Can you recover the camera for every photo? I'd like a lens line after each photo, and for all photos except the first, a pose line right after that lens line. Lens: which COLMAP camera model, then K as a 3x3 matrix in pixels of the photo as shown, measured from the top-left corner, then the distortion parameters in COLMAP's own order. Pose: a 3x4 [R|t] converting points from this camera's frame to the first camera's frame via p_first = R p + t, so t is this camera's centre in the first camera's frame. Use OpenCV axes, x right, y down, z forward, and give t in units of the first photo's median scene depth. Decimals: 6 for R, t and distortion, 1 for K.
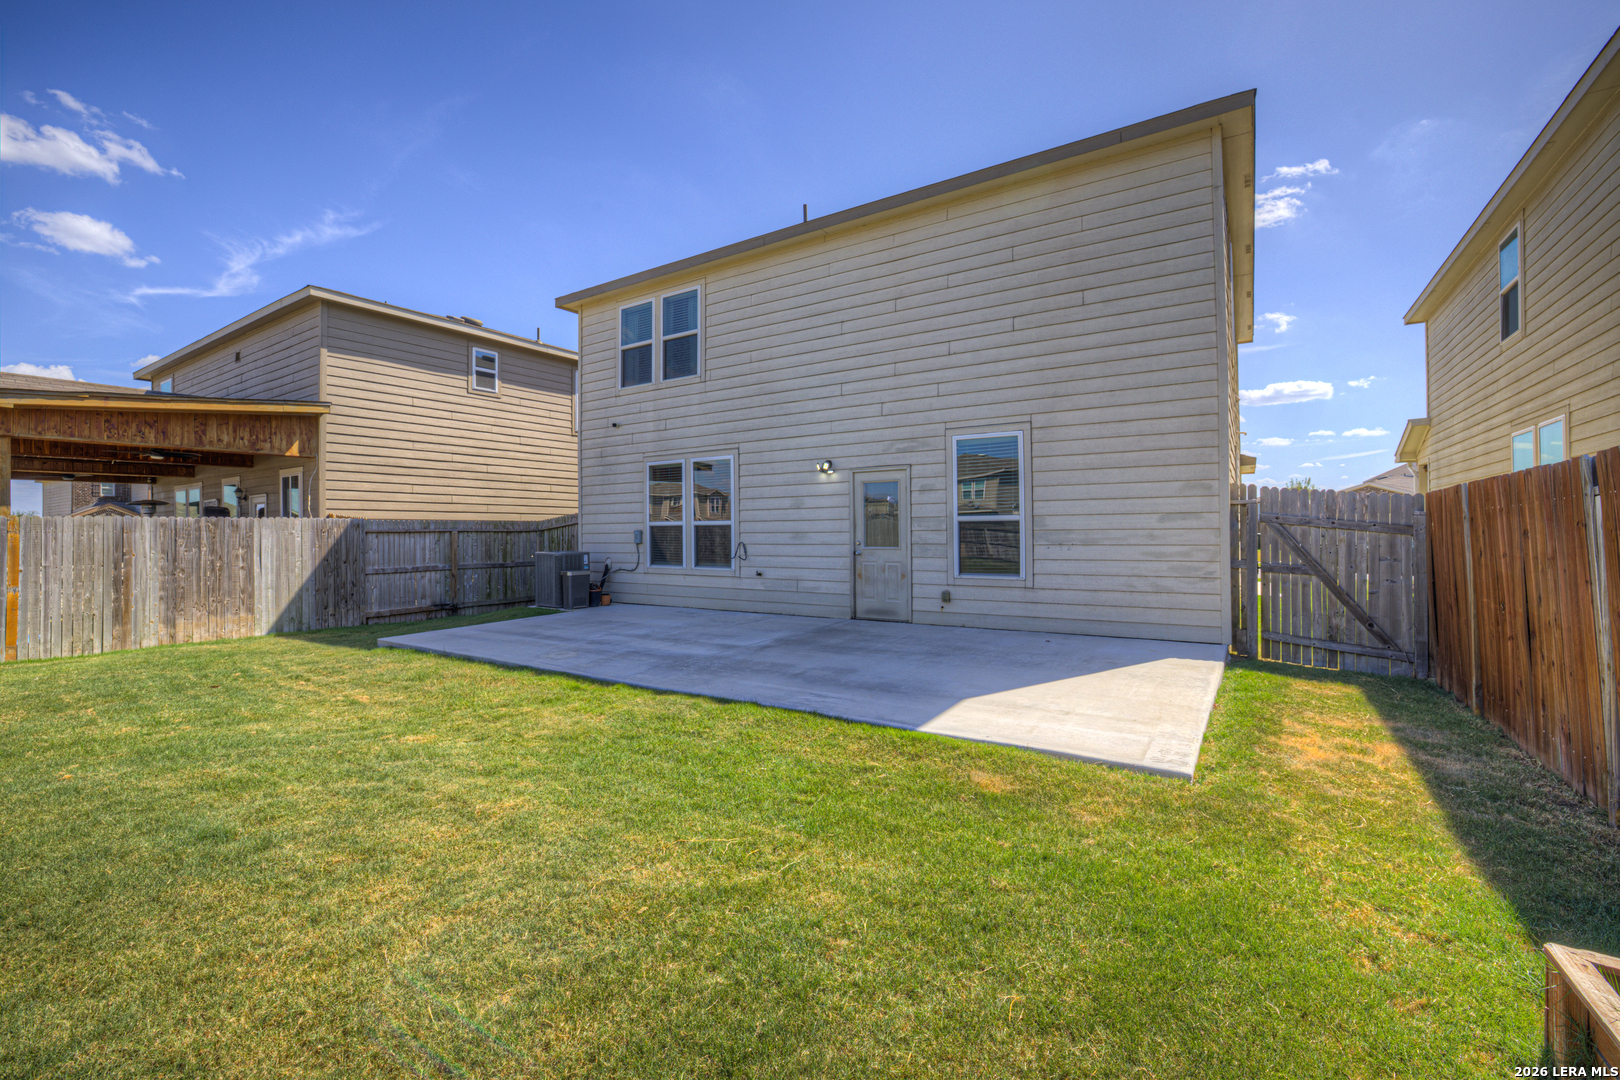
lens RADIAL K [[696.8, 0, 806.8], [0, 696.8, 528.1], [0, 0, 1]] dist [-0.042199, 0.014775]
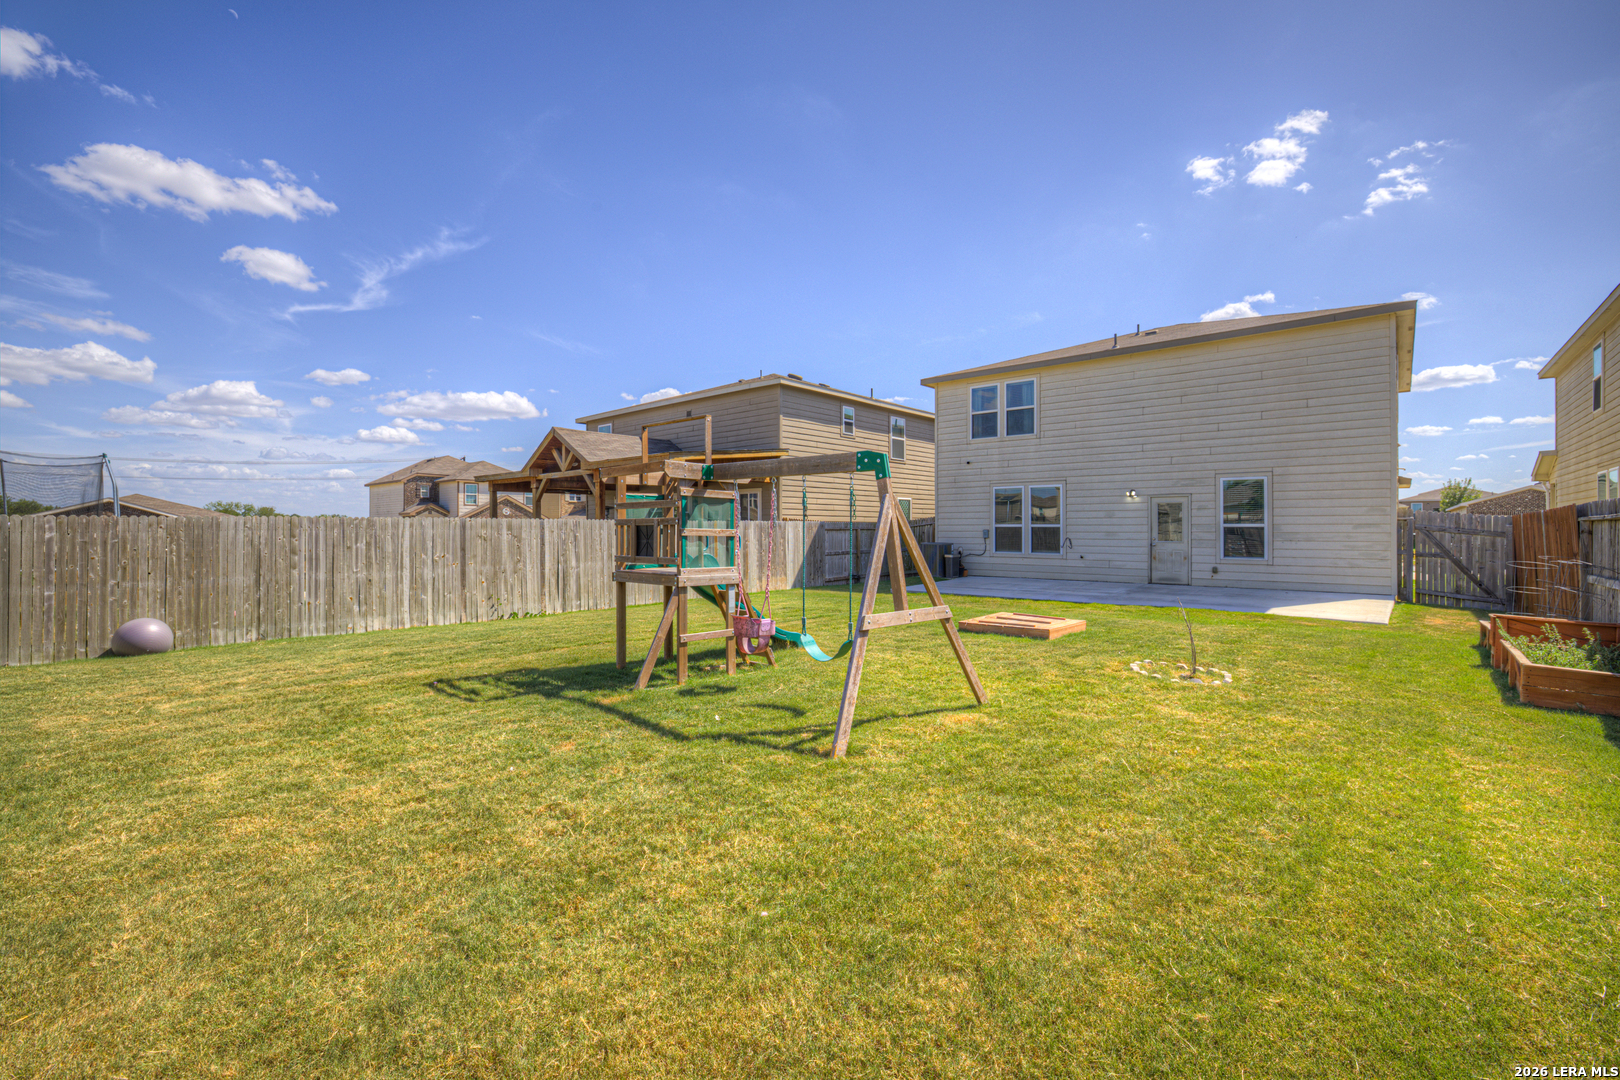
lens RADIAL K [[696.8, 0, 805.9], [0, 696.8, 530.1], [0, 0, 1]] dist [-0.042199, 0.014775]
pose [[0.990938, 0.008558, -0.134048, -0.527767], [-0.007724, 0.999947, 0.006738, -0.004567], [0.134099, -0.005642, 0.990952, -0.759693]]
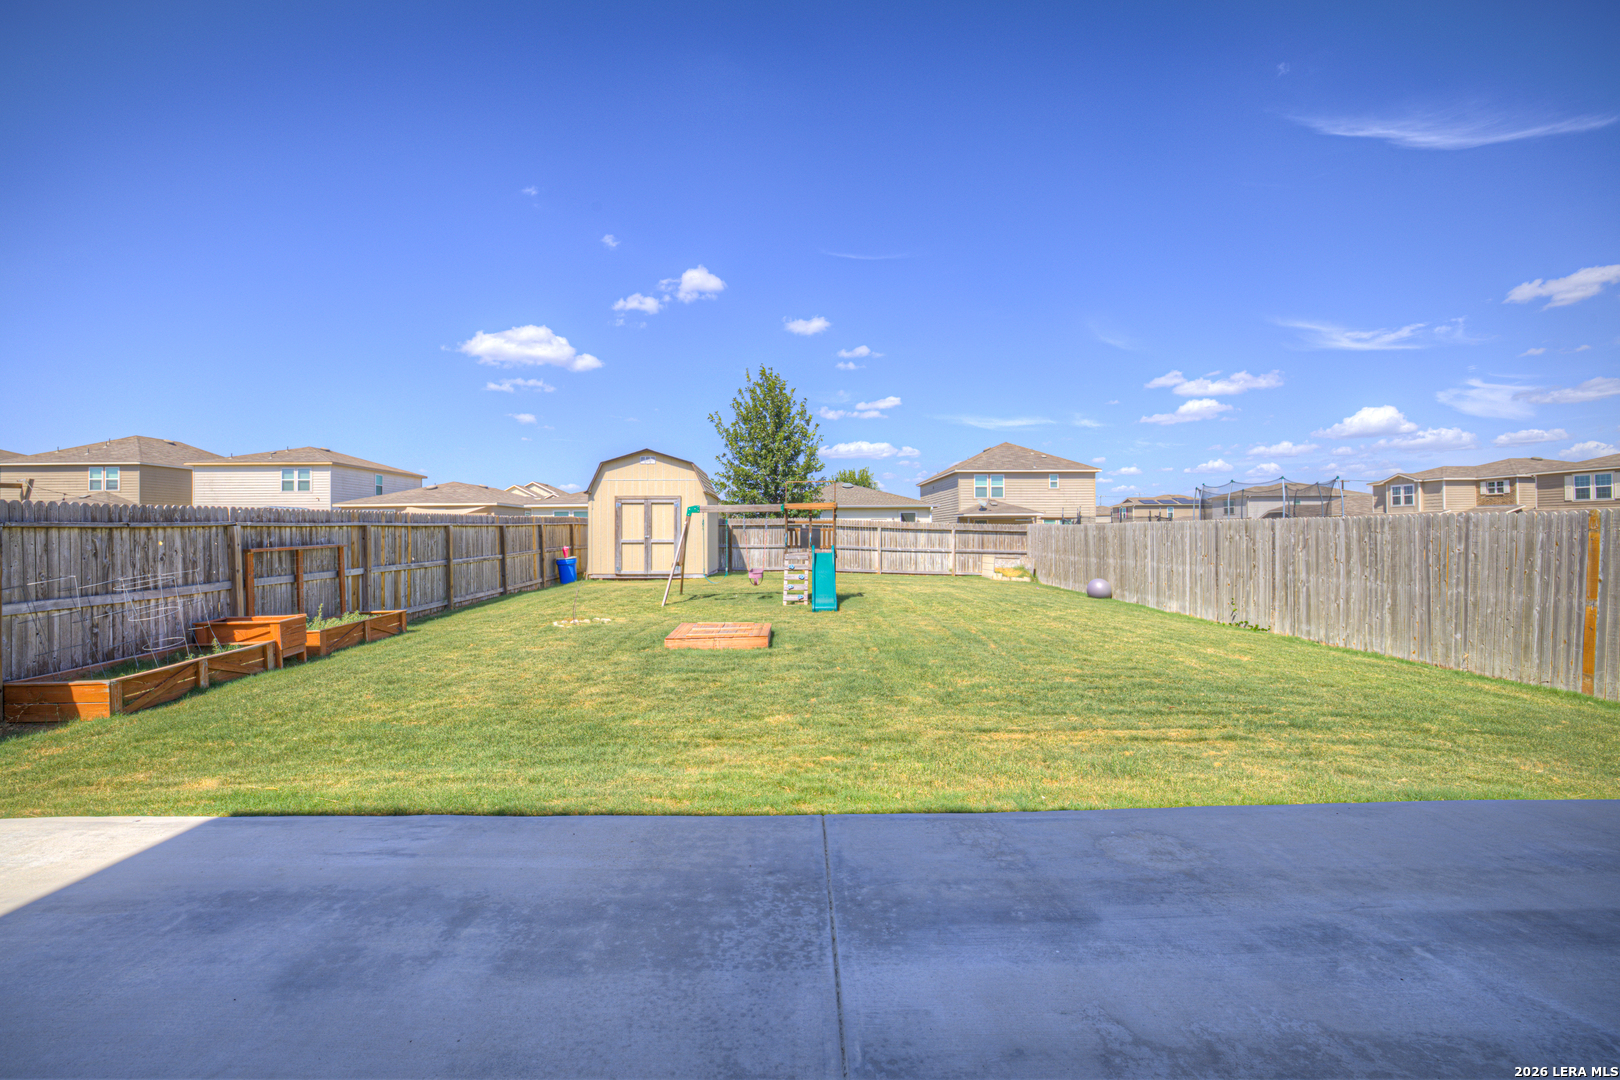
lens RADIAL K [[696.8, 0, 801.5], [0, 696.8, 526.2], [0, 0, 1]] dist [-0.042199, 0.014775]
pose [[-0.823188, 0.007319, -0.567722, 0.029163], [0.013391, 0.999889, -0.006526, -0.004441], [0.567611, -0.012974, -0.823195, 0.909658]]
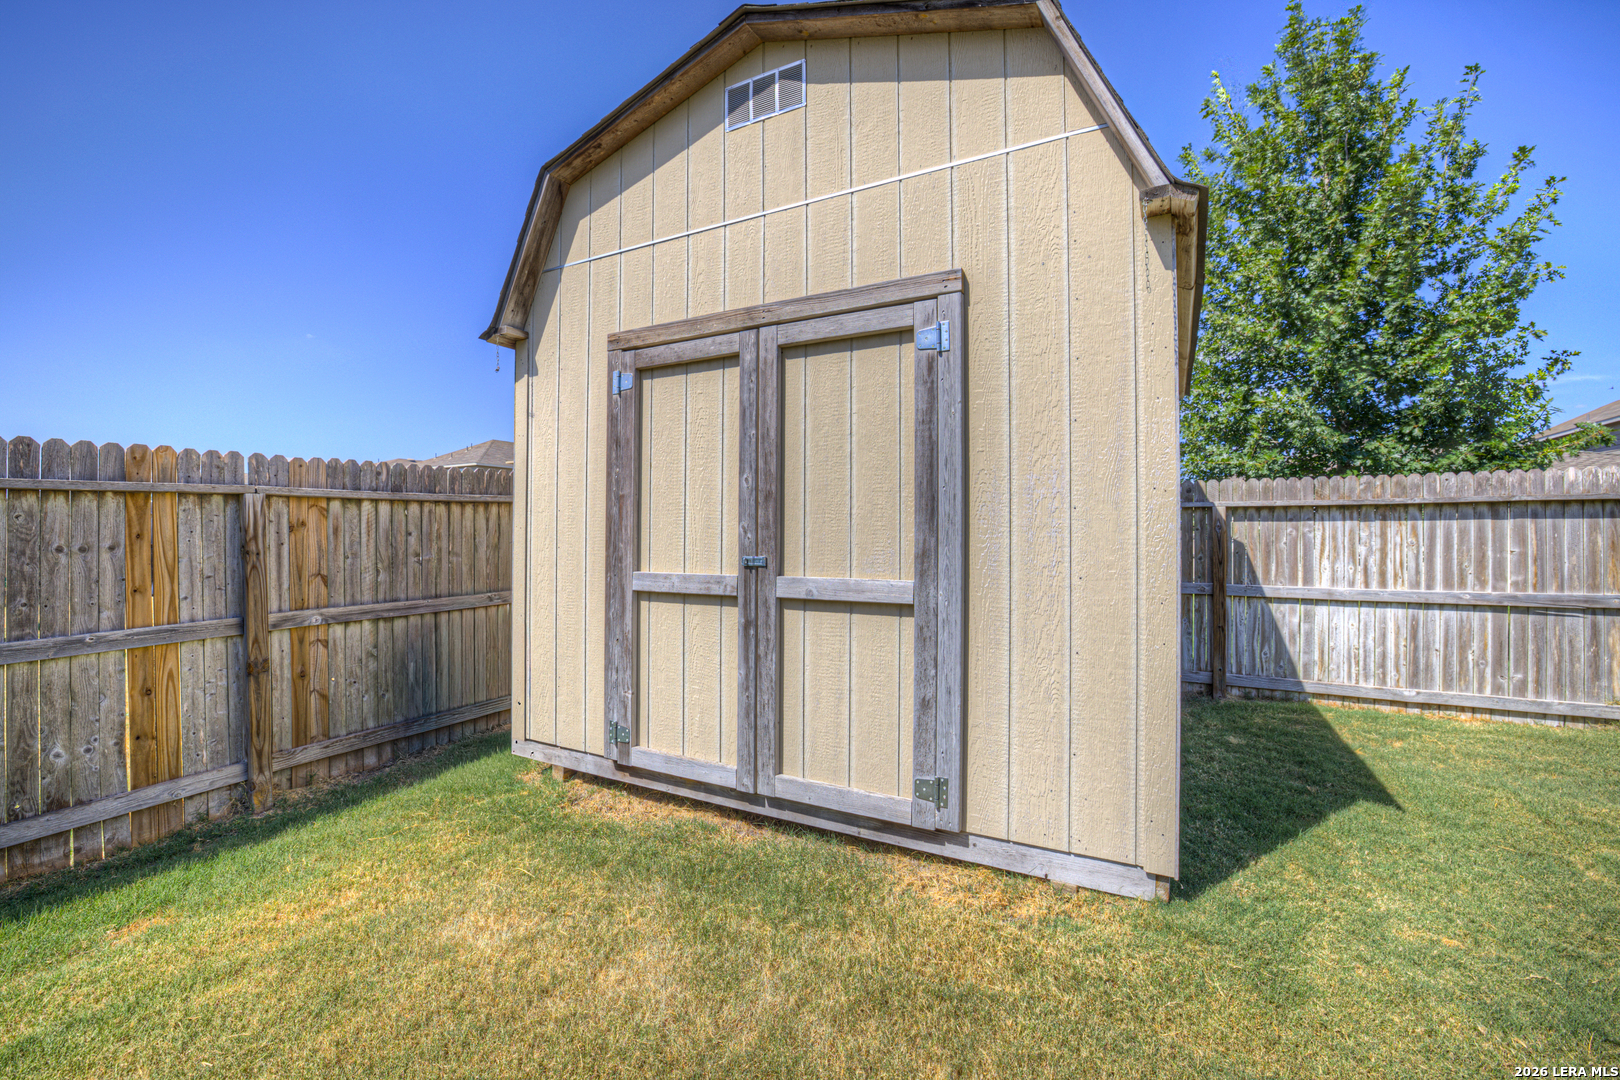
lens RADIAL K [[696.8, 0, 801.8], [0, 696.8, 527.2], [0, 0, 1]] dist [-0.042199, 0.014775]
pose [[-0.996867, 0.009115, -0.078566, -0.664026], [0.010251, 0.999849, -0.014062, -0.003749], [0.078426, -0.014823, -0.996810, -0.517812]]
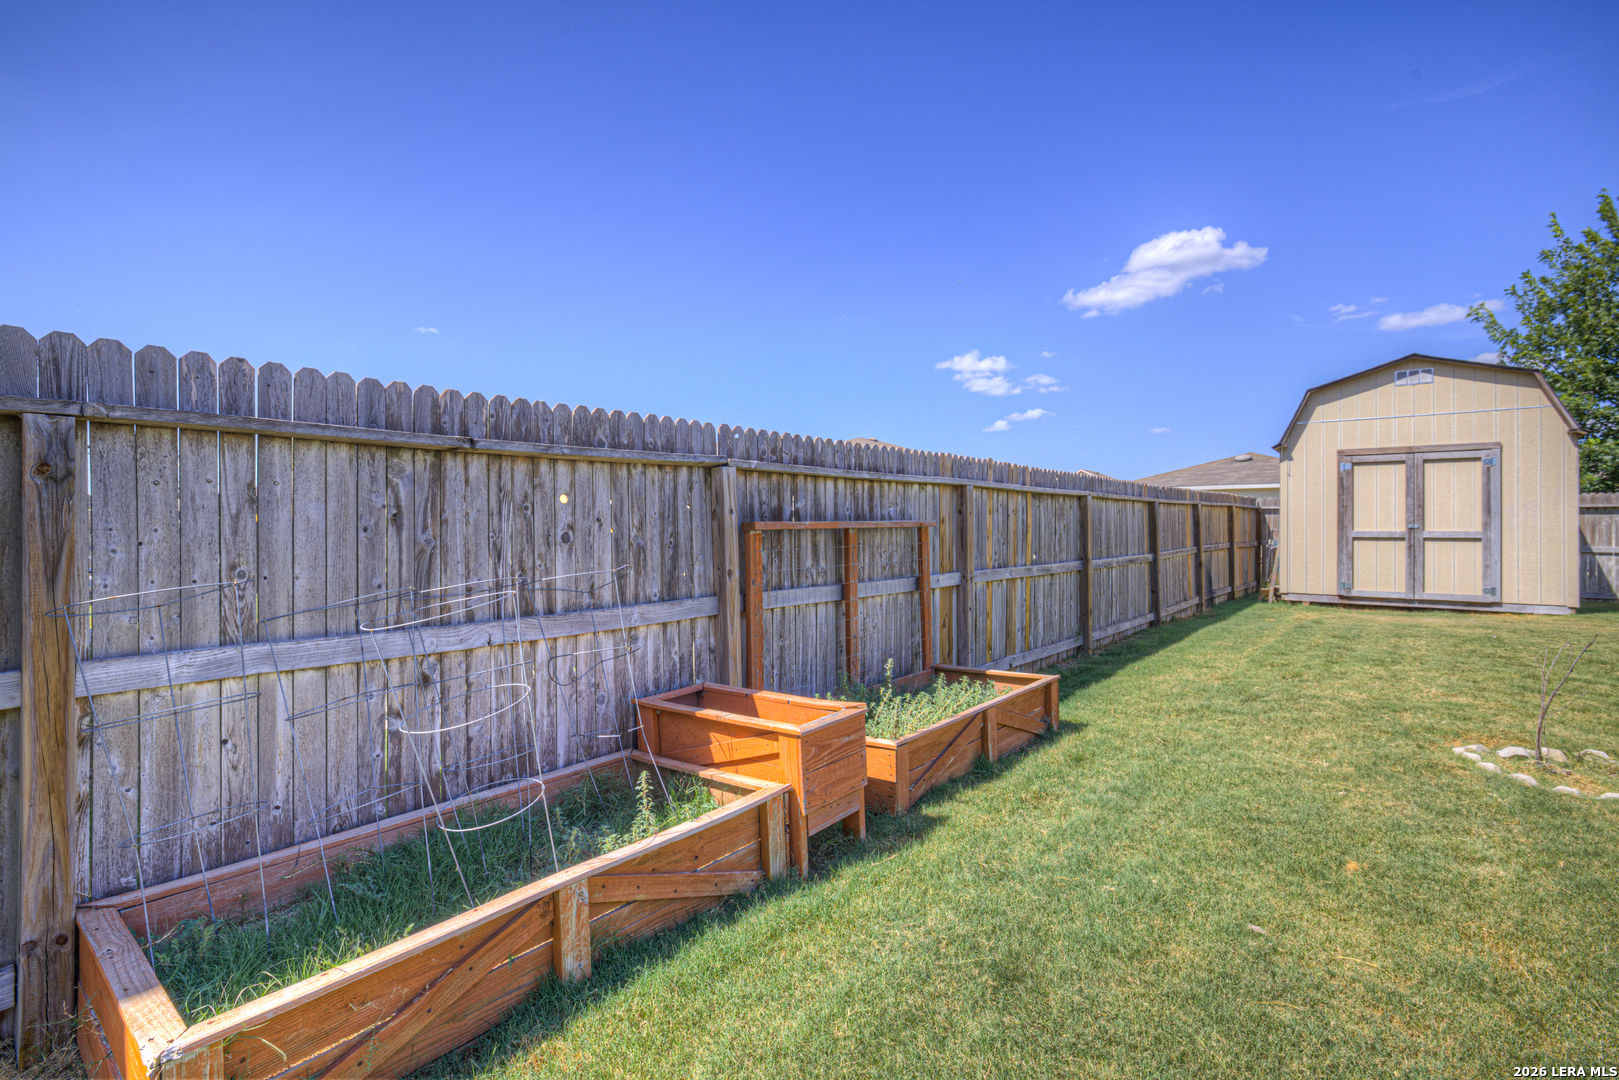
lens RADIAL K [[779.7, 0, 797.3], [0, 779.7, 521.5], [0, 0, 1]] dist [-0.017065, 0.003808]
pose [[-0.995201, 0.005009, 0.097722, 0.047600], [0.003412, 0.999858, -0.016506, 0.013843], [-0.097791, -0.016093, -0.995077, 0.292838]]
